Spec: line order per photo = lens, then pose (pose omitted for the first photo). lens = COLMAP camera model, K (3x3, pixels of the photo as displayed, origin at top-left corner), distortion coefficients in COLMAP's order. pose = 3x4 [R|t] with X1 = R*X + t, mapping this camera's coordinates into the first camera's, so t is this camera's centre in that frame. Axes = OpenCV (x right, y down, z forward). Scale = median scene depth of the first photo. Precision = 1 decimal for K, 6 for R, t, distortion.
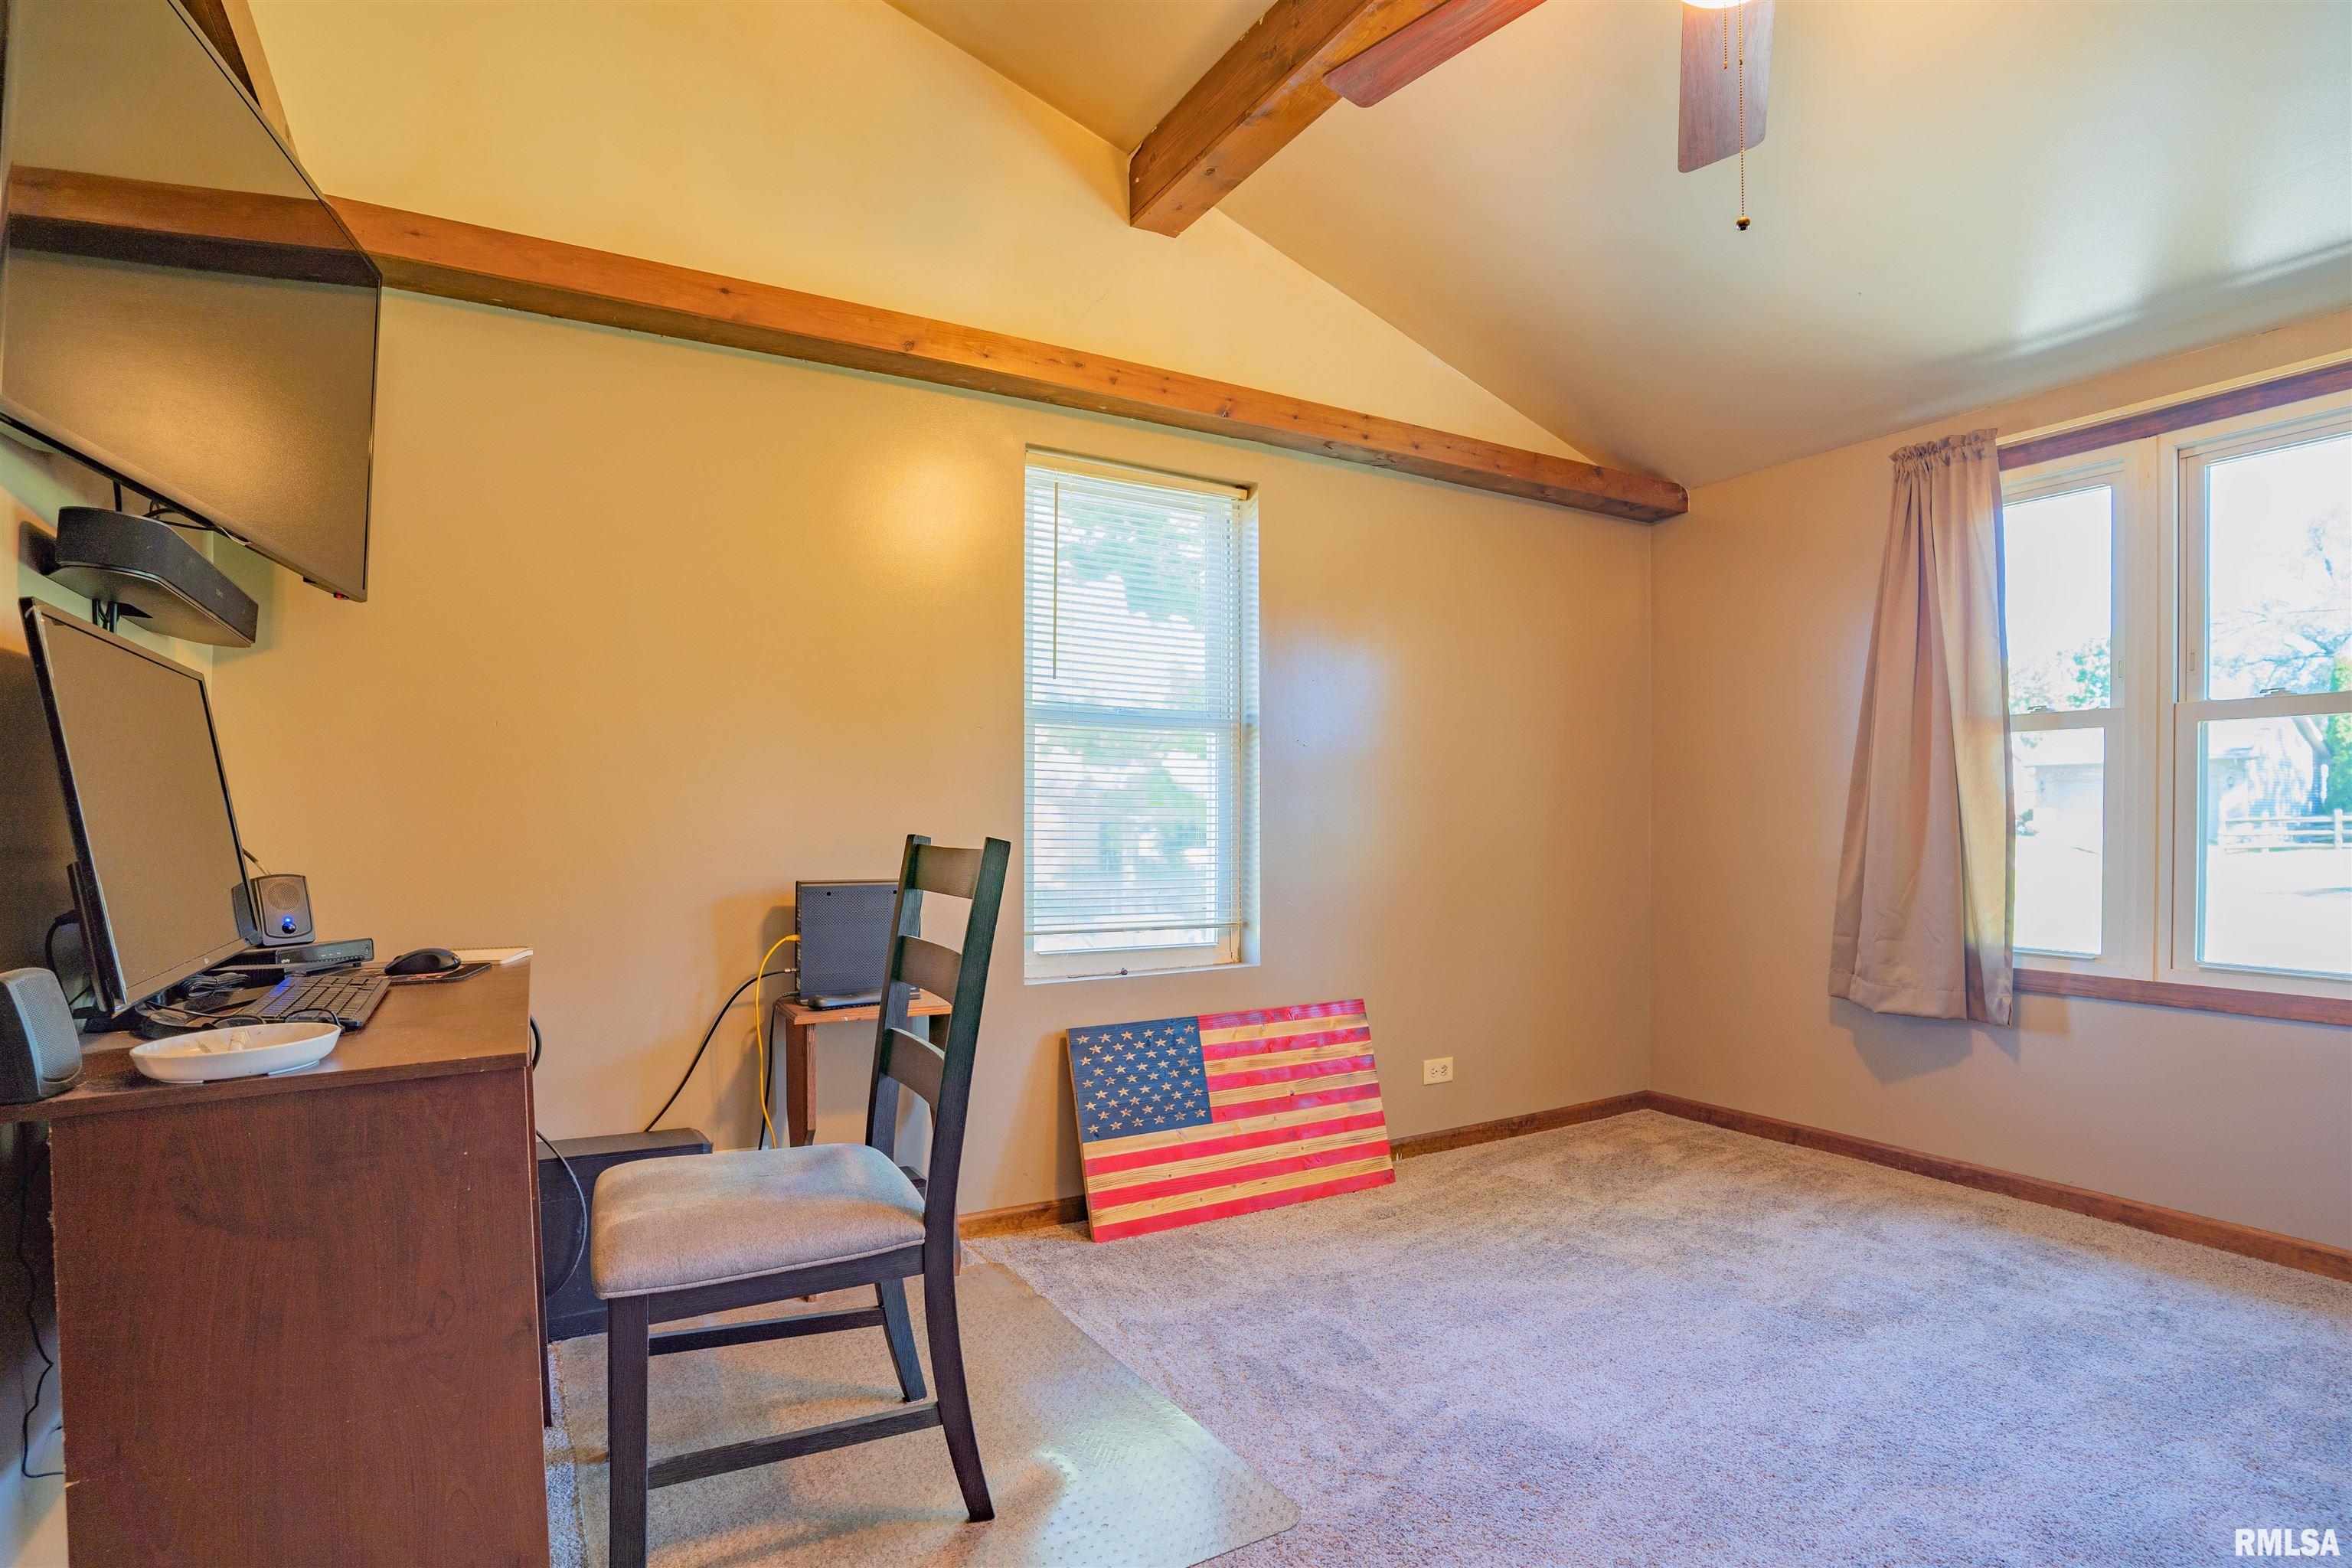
lens RADIAL K [[1181.3, 0, 1173.1], [0, 1181.3, 803.9], [0, 0, 1]] dist [-0.054623, -0.000544]
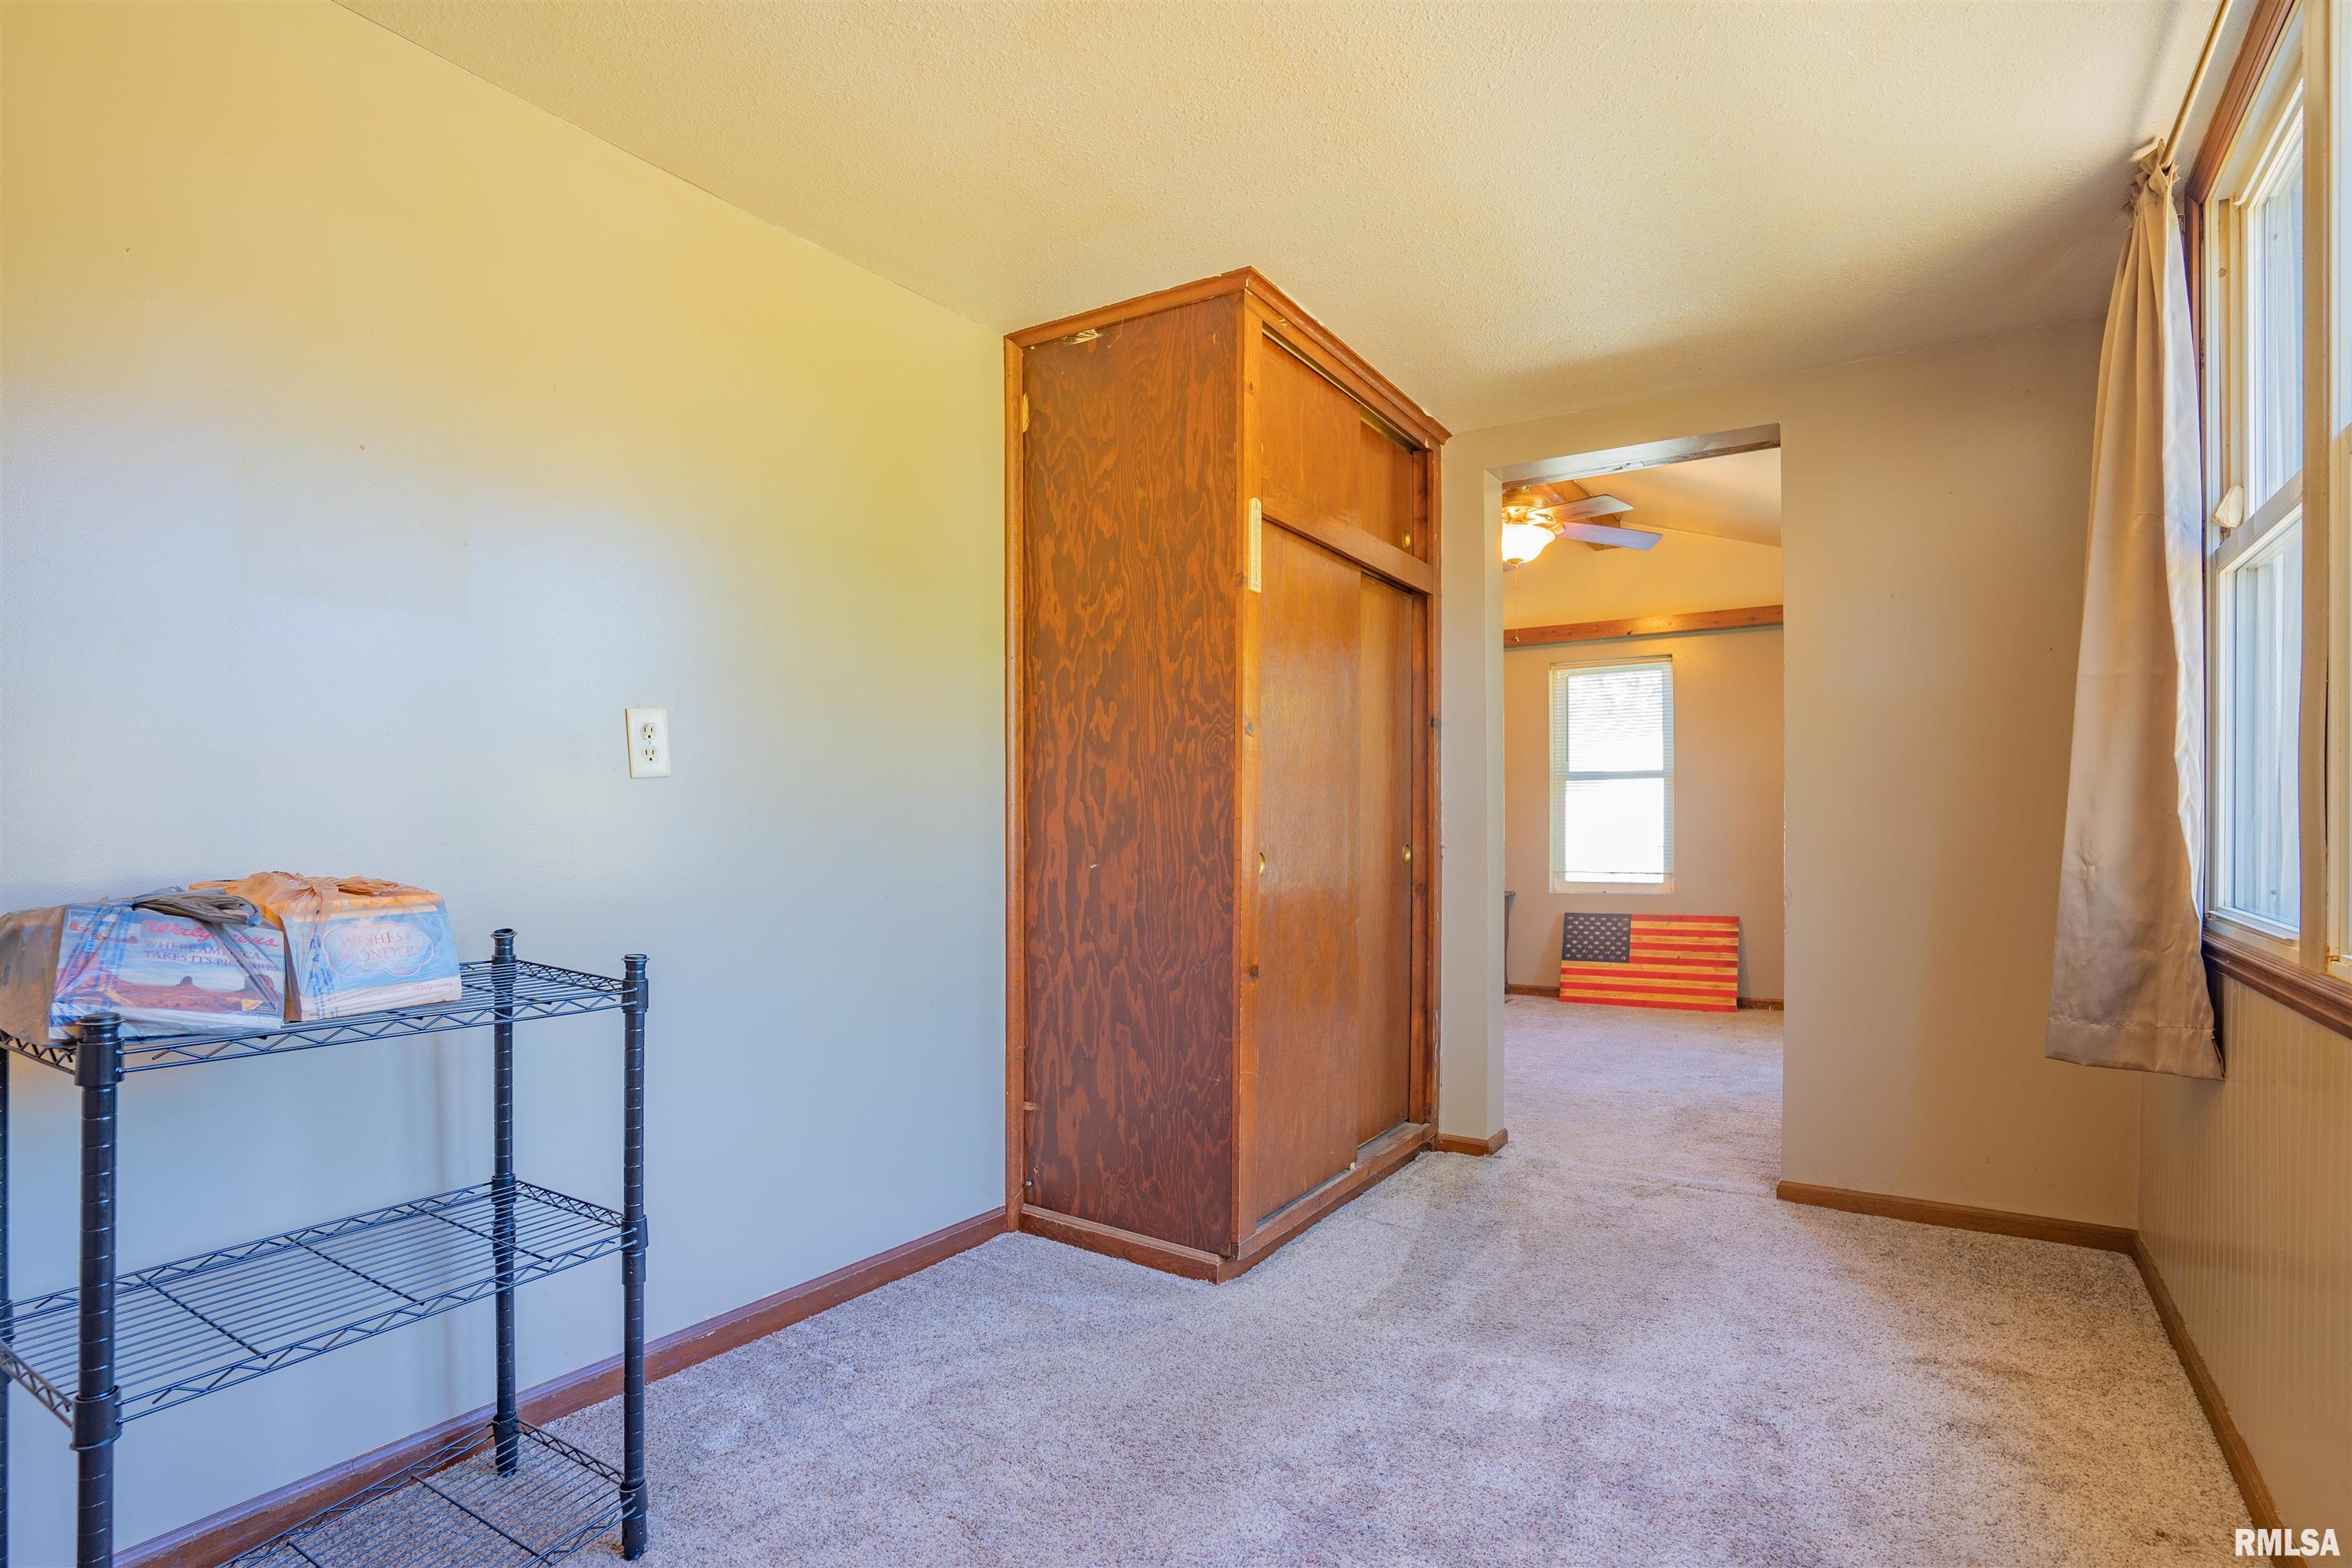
lens RADIAL K [[1181.3, 0, 1172.4], [0, 1181.3, 801.0], [0, 0, 1]] dist [-0.054623, -0.000544]
pose [[0.469404, -0.020053, -0.882756, 1.518147], [0.018221, 0.999749, -0.013022, -0.011224], [0.882796, -0.009972, 0.469652, -0.725859]]
